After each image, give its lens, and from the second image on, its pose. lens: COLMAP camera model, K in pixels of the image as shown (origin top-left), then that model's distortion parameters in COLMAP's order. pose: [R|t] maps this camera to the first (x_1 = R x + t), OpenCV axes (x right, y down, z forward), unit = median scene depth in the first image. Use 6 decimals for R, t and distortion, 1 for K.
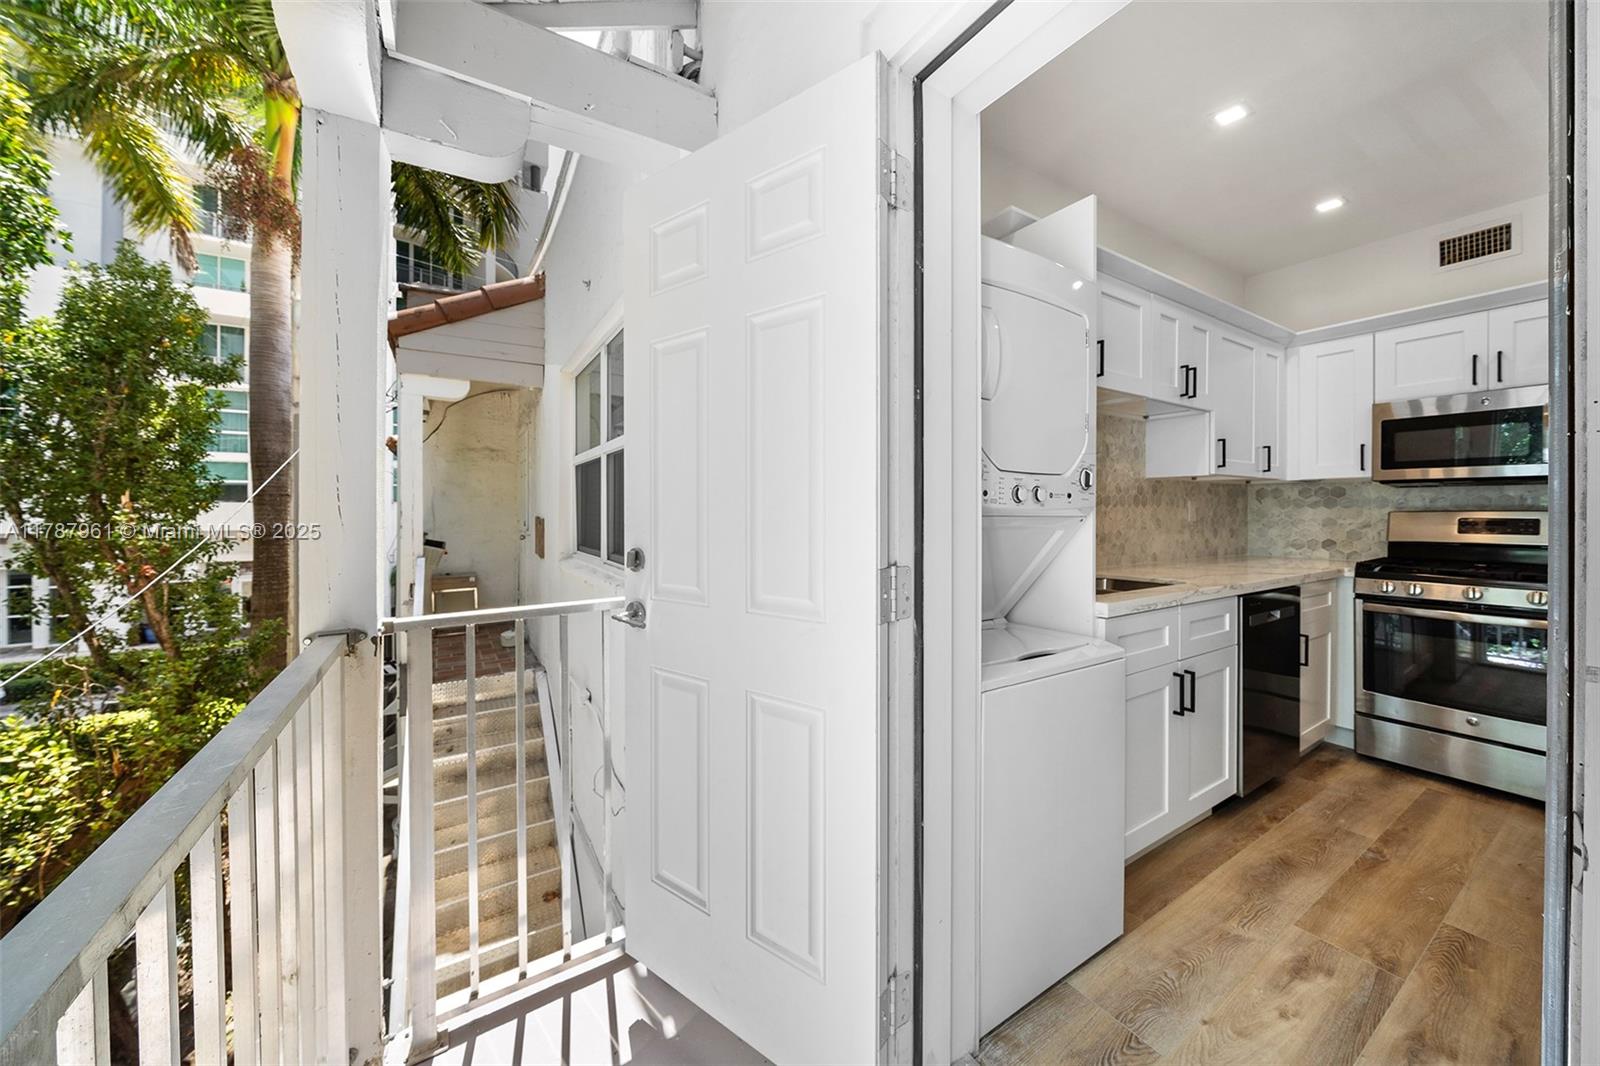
lens RADIAL K [[553.7, 0, 795.7], [0, 553.7, 514.5], [0, 0, 1]] dist [-0.003613, -0.000316]
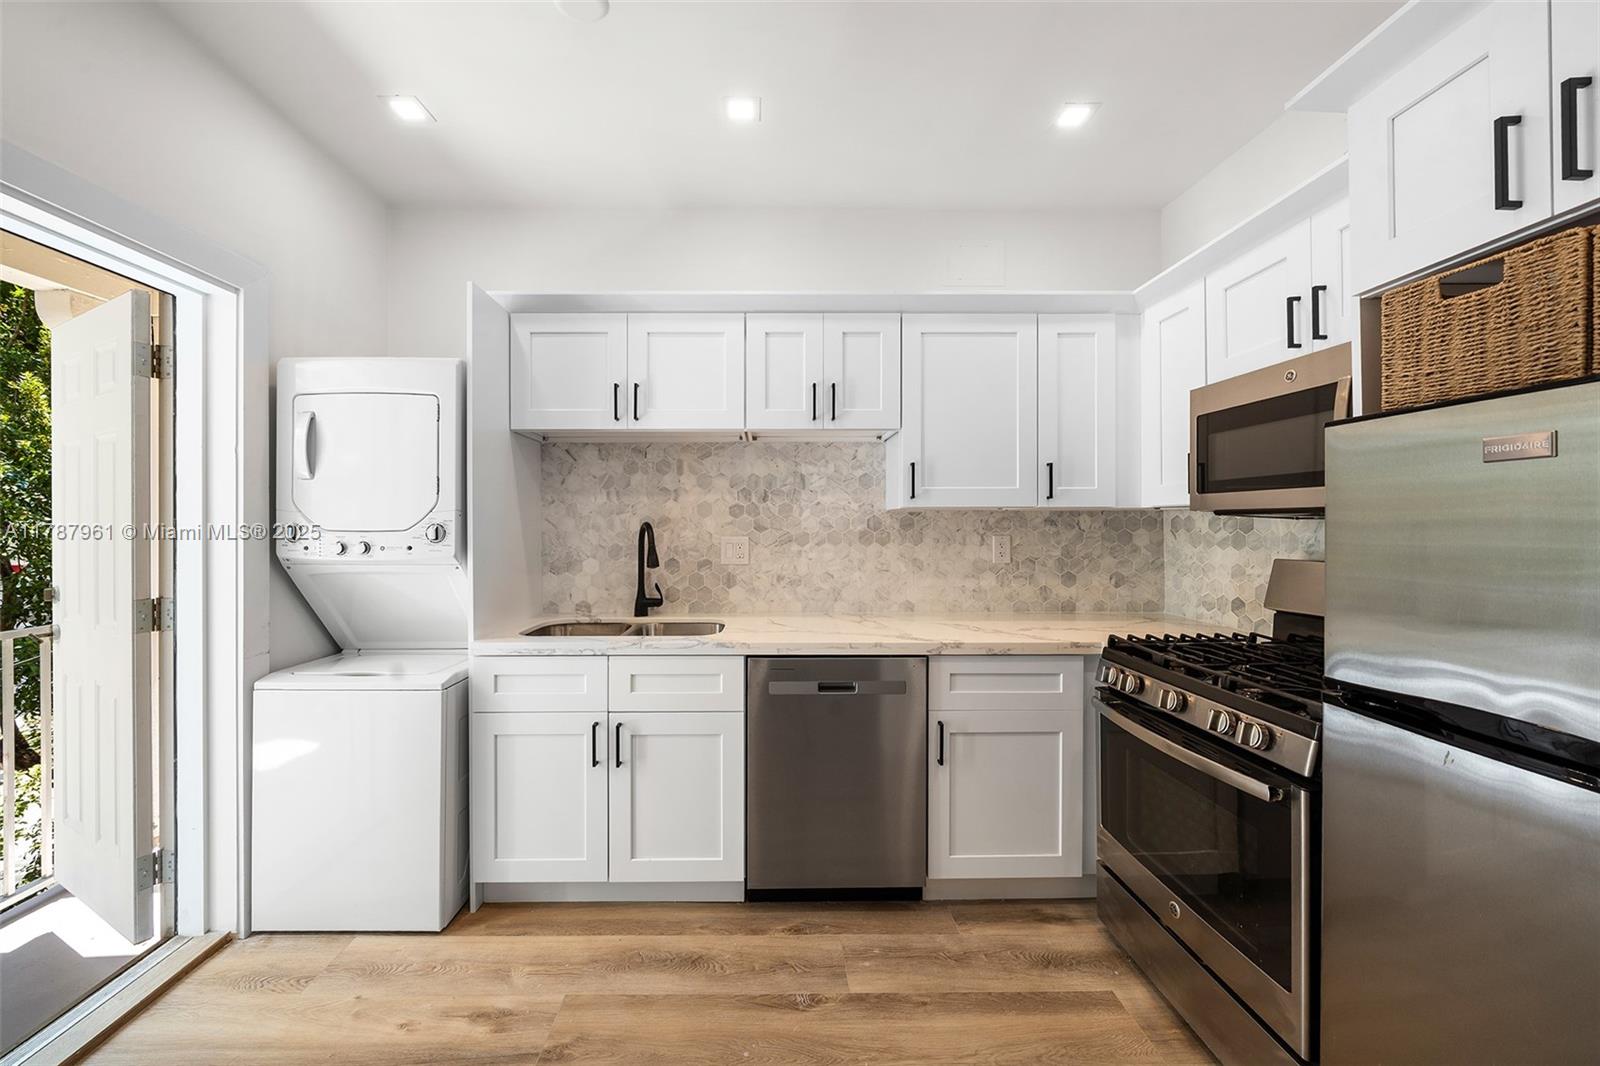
lens RADIAL K [[574.0, 0, 772.5], [0, 574.0, 526.7], [0, 0, 1]] dist [-0.006495, 0.000156]
pose [[0.857367, 0.000655, -0.514706, 0.982045], [0.000324, 0.999998, 0.001812, -0.044817], [0.514706, -0.001720, 0.857365, 0.185730]]
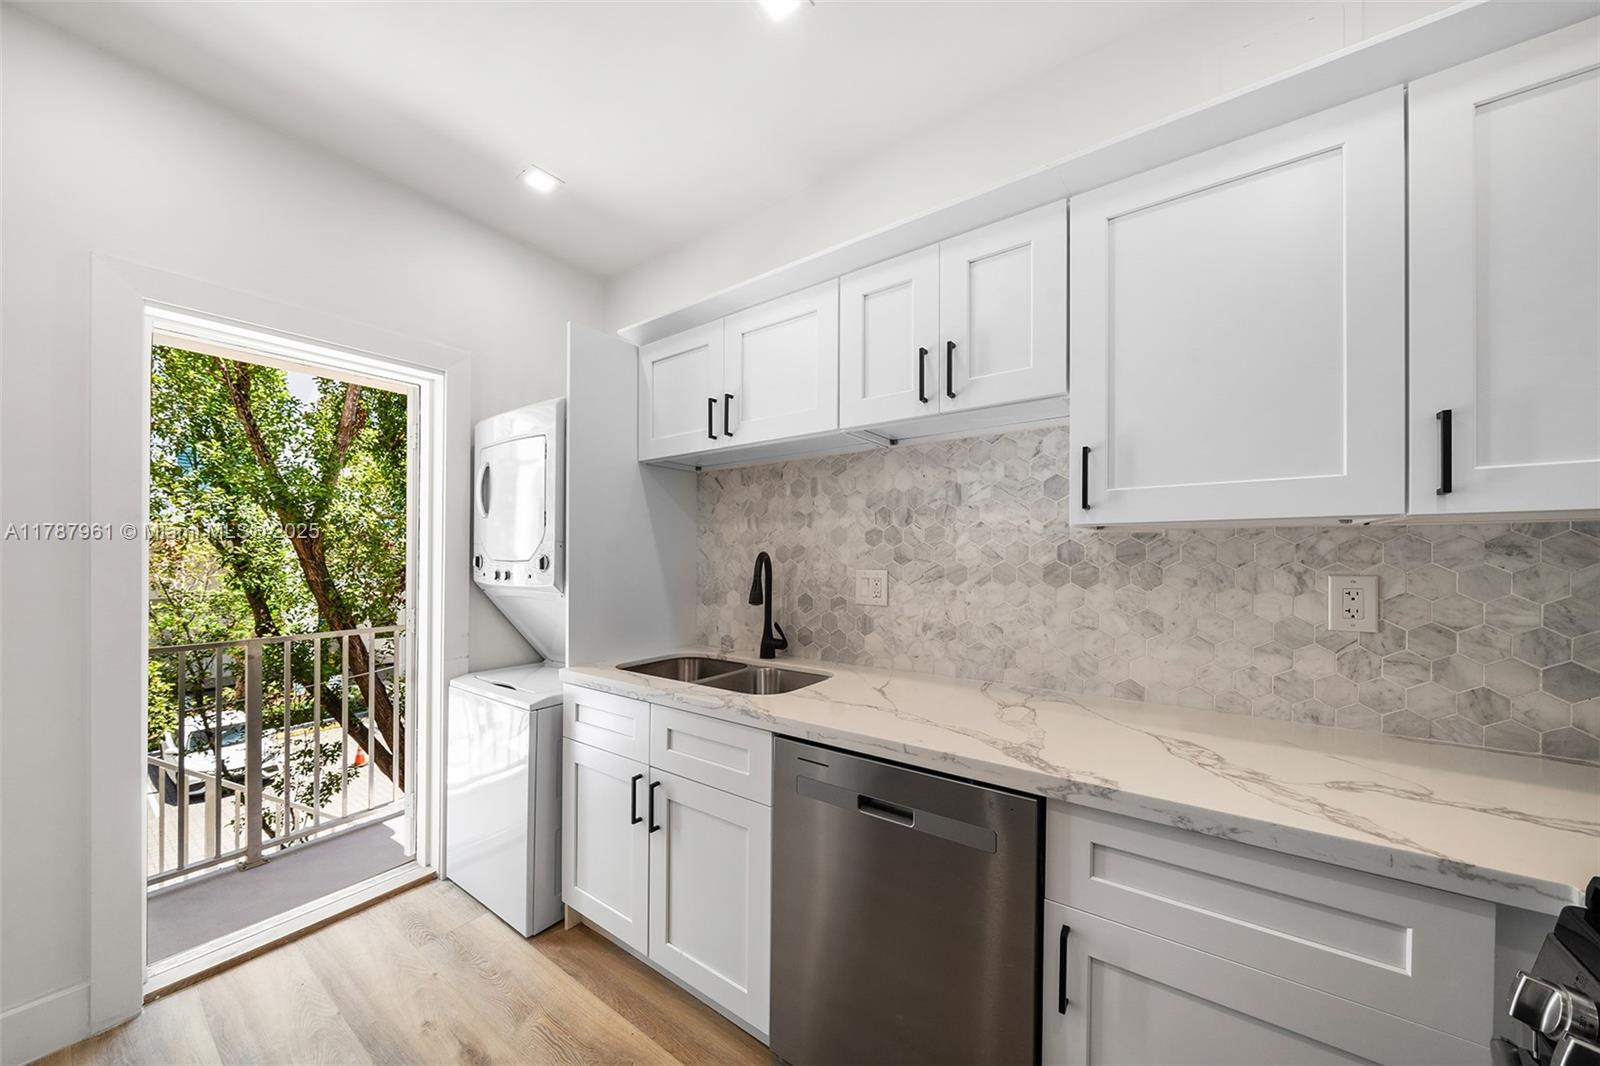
lens RADIAL K [[540.9, 0, 787.7], [0, 540.9, 556.0], [0, 0, 1]] dist [-0.005501, -0.000106]
pose [[0.388458, 0.000058, -0.921467, 1.044449], [0.000149, 1.000000, 0.000125, -0.045039], [0.921467, -0.000186, 0.388458, 0.572911]]
